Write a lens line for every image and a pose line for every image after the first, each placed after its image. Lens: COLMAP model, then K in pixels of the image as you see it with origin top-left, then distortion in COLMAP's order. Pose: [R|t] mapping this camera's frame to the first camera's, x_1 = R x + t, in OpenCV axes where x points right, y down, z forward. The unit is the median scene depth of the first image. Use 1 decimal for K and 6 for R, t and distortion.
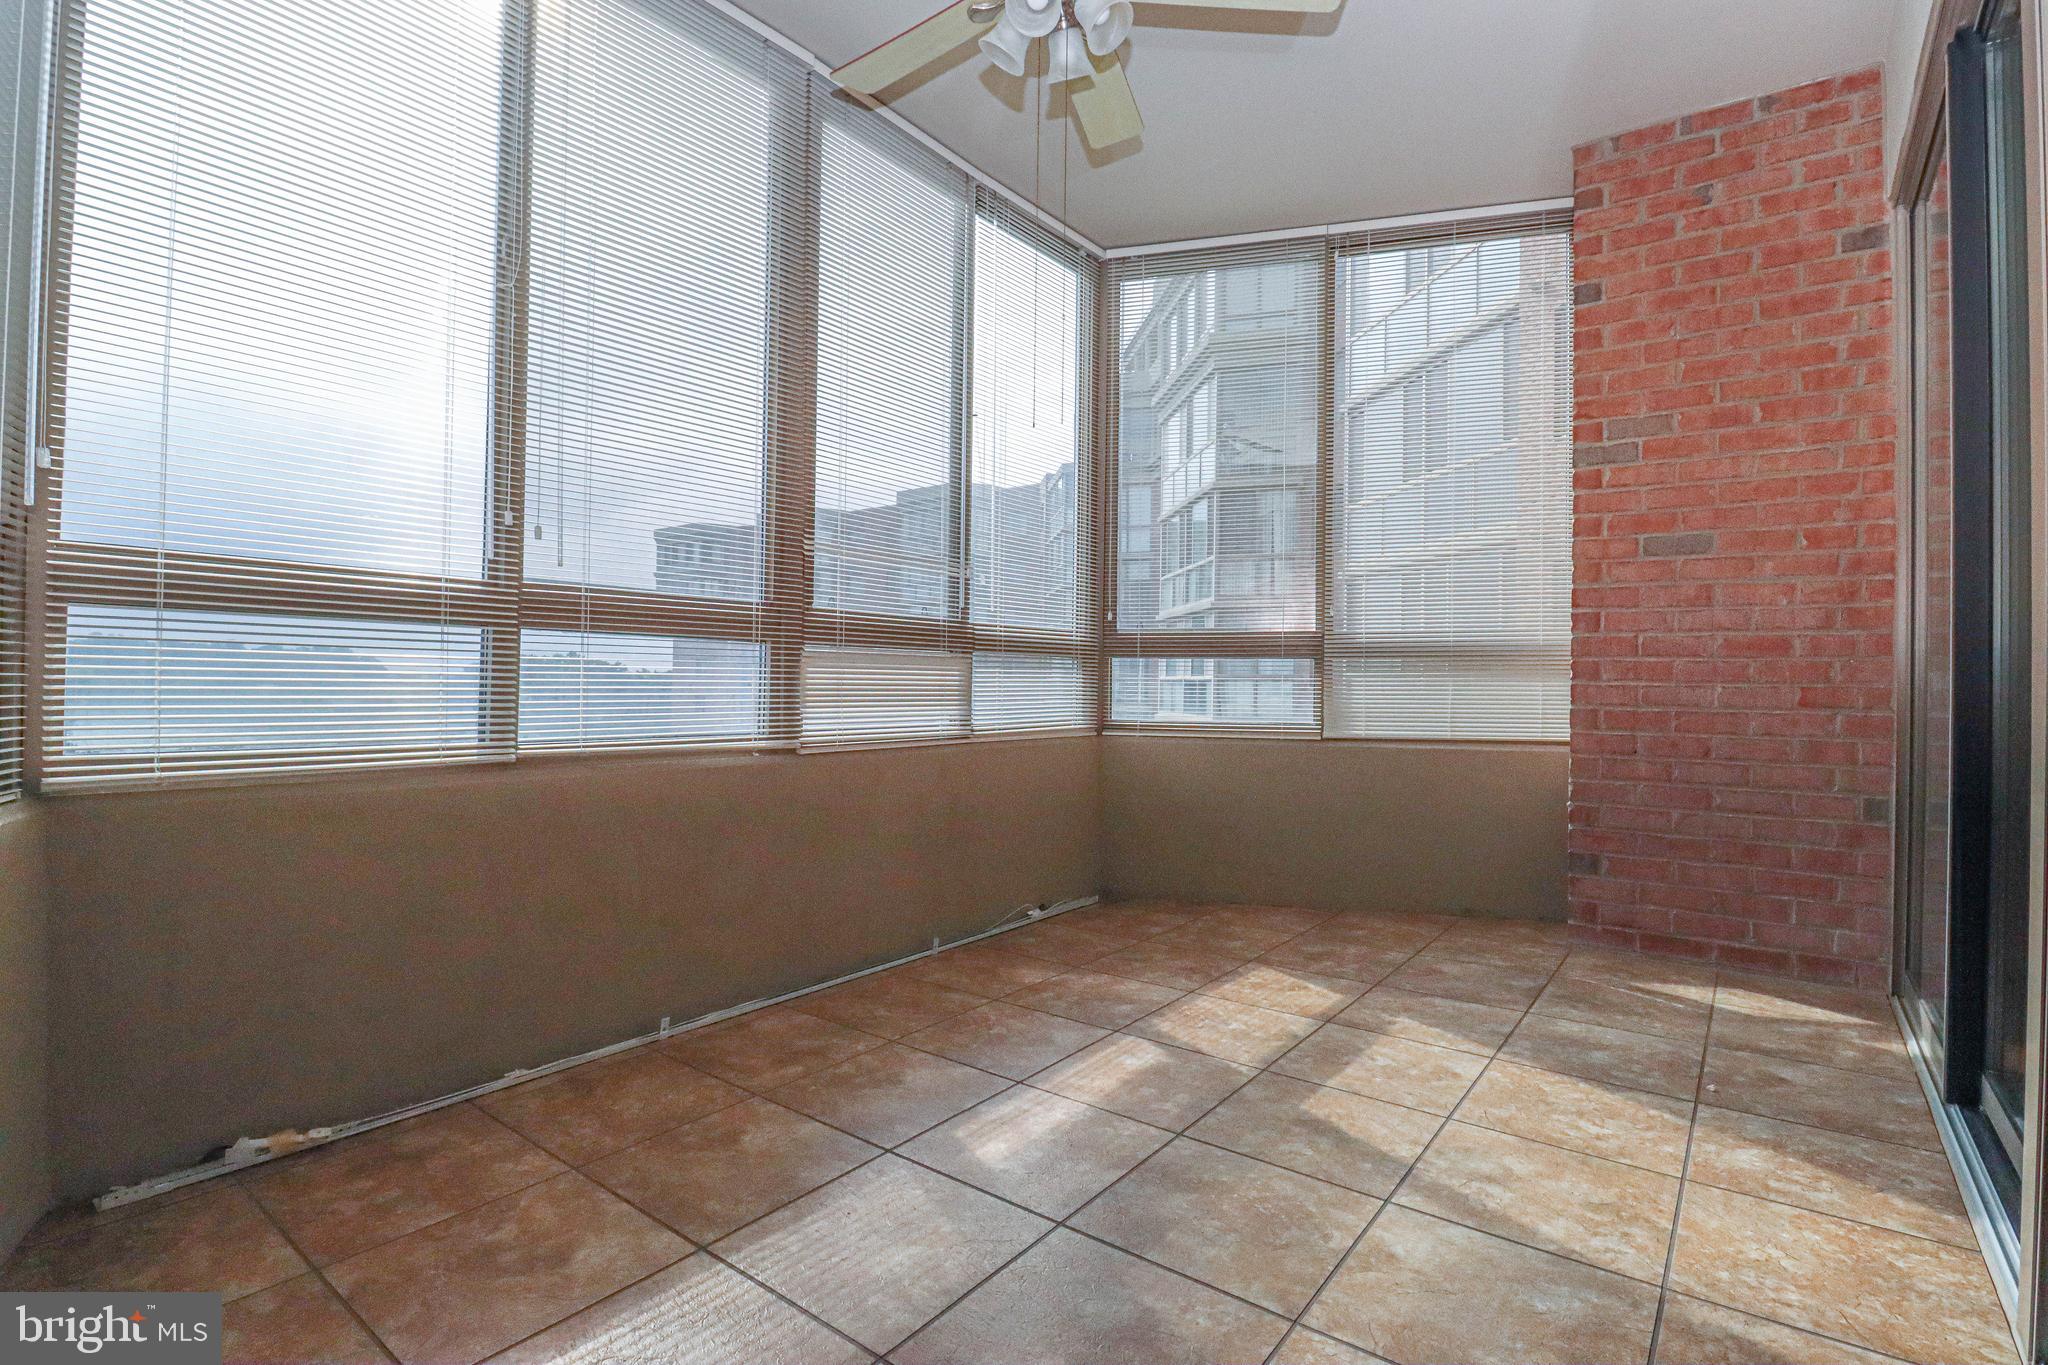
lens RADIAL K [[963.4, 0, 1036.3], [0, 963.4, 670.3], [0, 0, 1]] dist [0.000744, -0.014781]
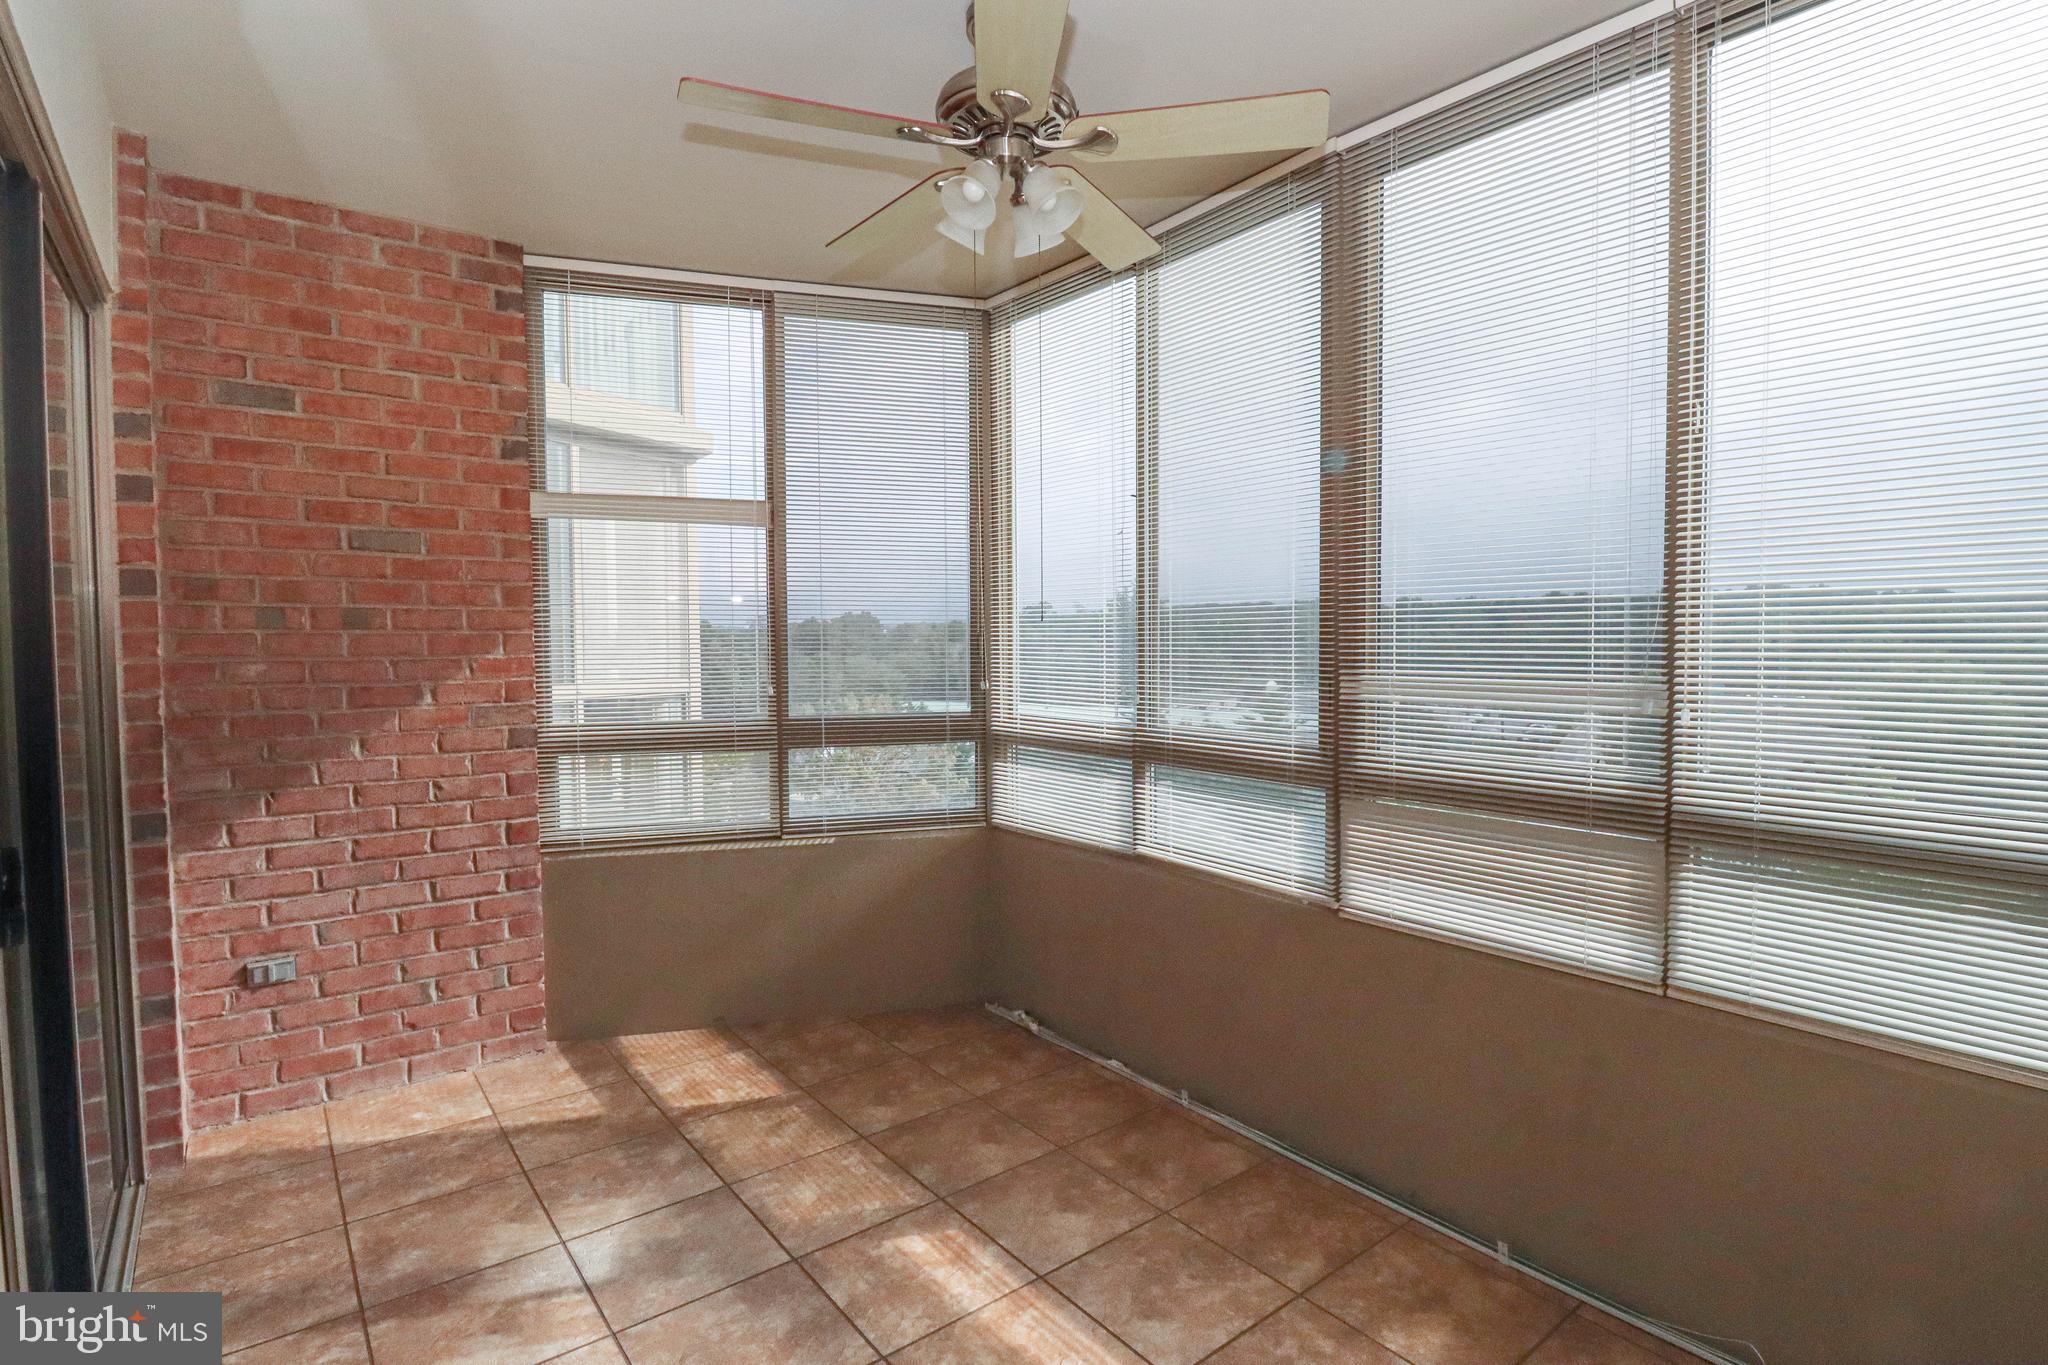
lens RADIAL K [[990.3, 0, 1027.9], [0, 990.3, 679.9], [0, 0, 1]] dist [0.005321, -0.017309]
pose [[-0.250519, 0.033706, -0.967525, 0.862724], [0.017174, 0.999391, 0.030369, -0.202589], [0.967959, -0.009008, -0.250945, 1.120087]]
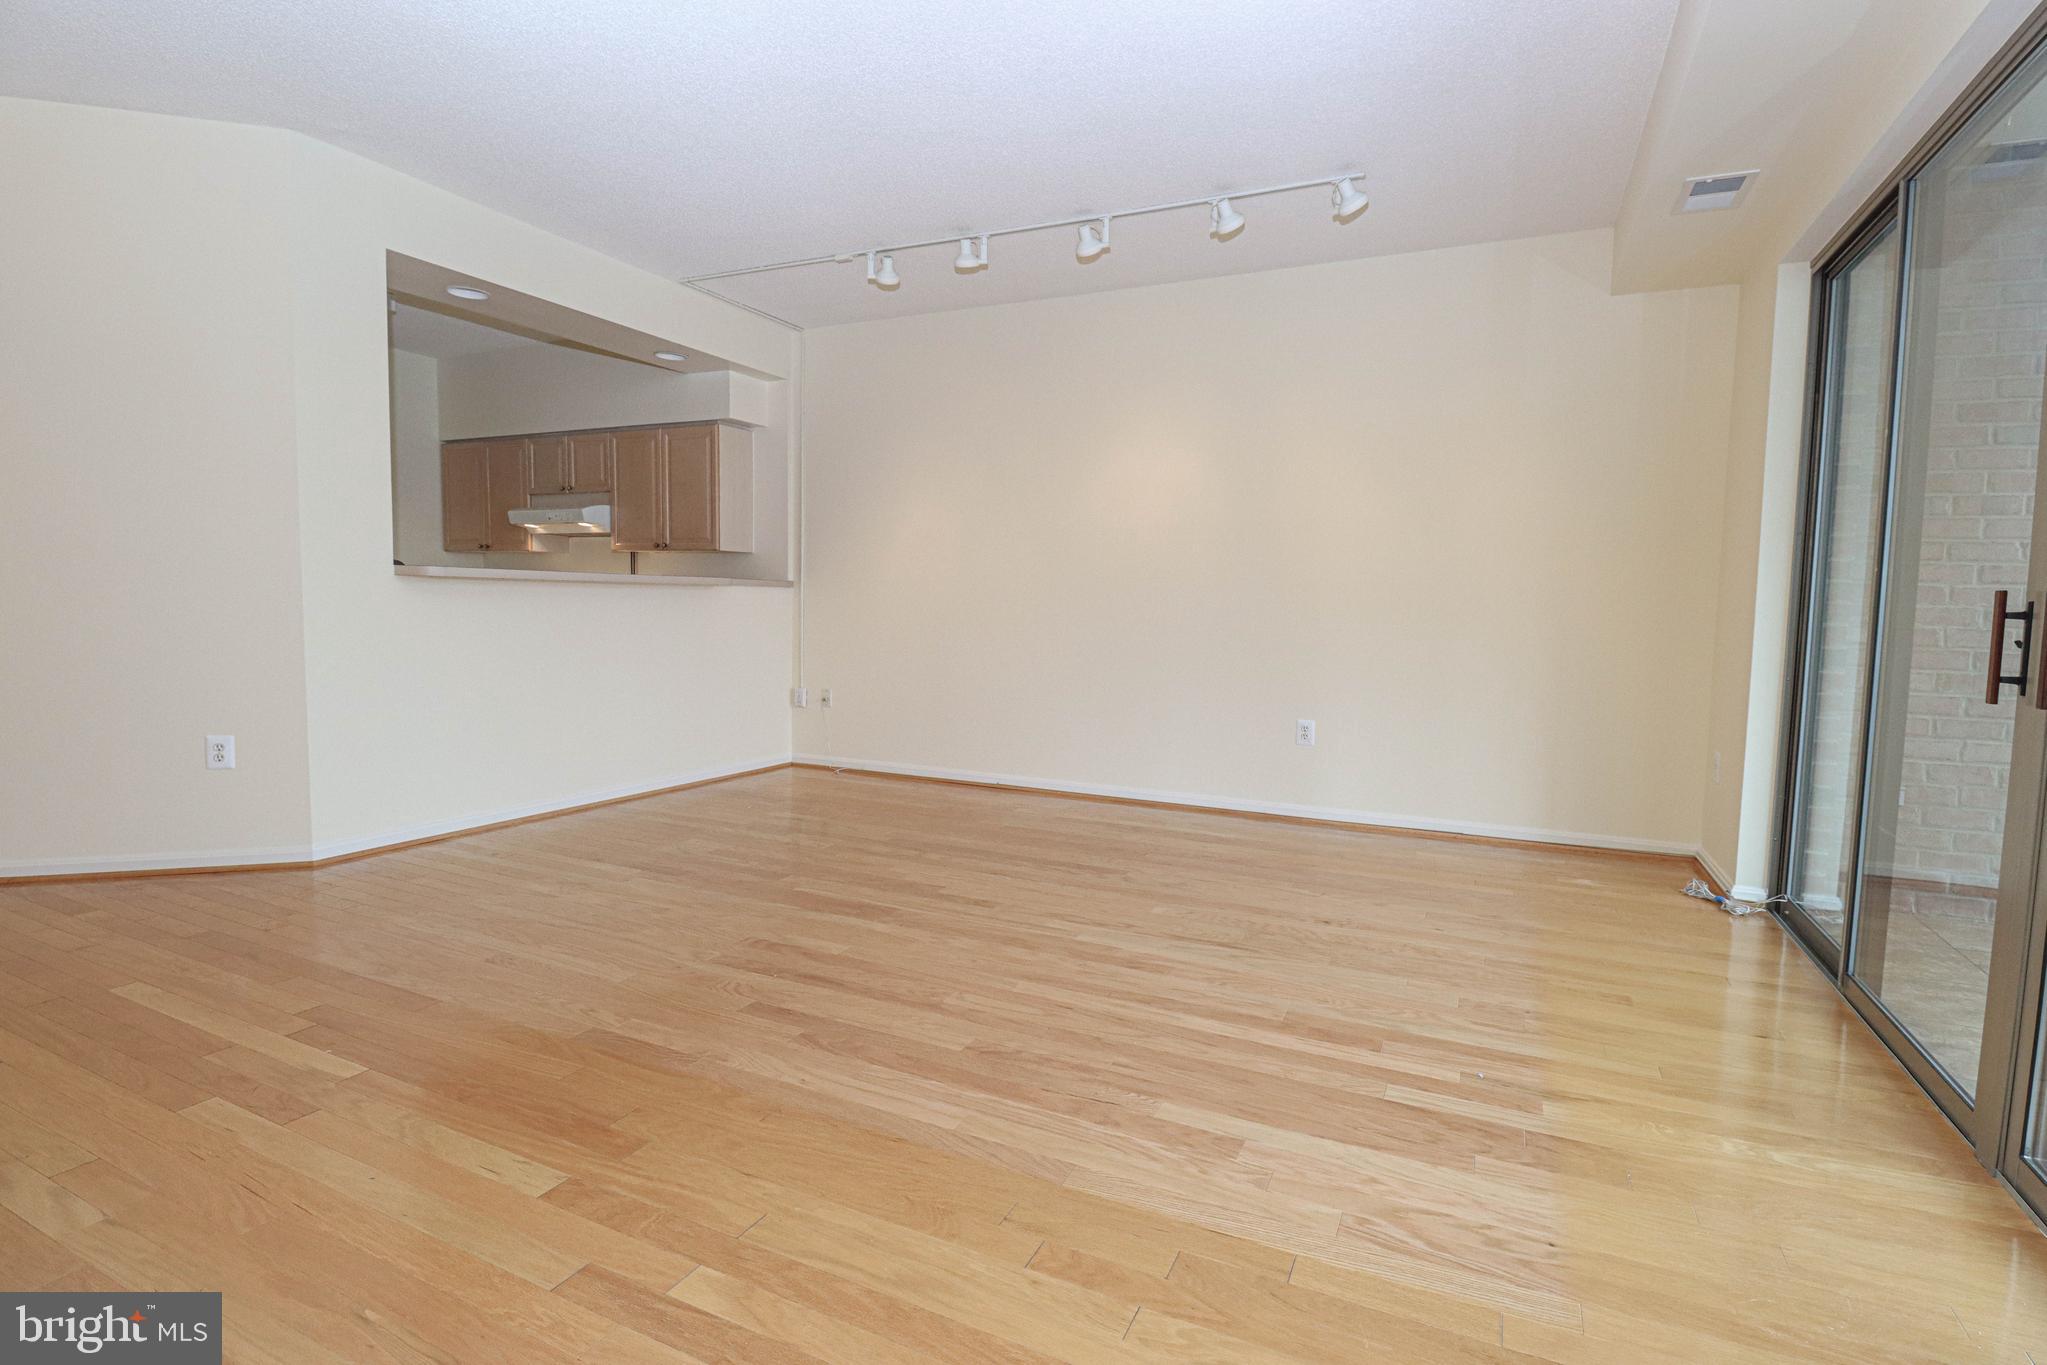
lens RADIAL K [[975.4, 0, 1039.5], [0, 975.4, 675.1], [0, 0, 1]] dist [0.002221, -0.014664]
pose [[-0.977217, -0.016930, -0.211568, 1.492169], [-0.029616, 0.997939, 0.056934, -0.051099], [0.210168, 0.061902, -0.975704, 1.065252]]
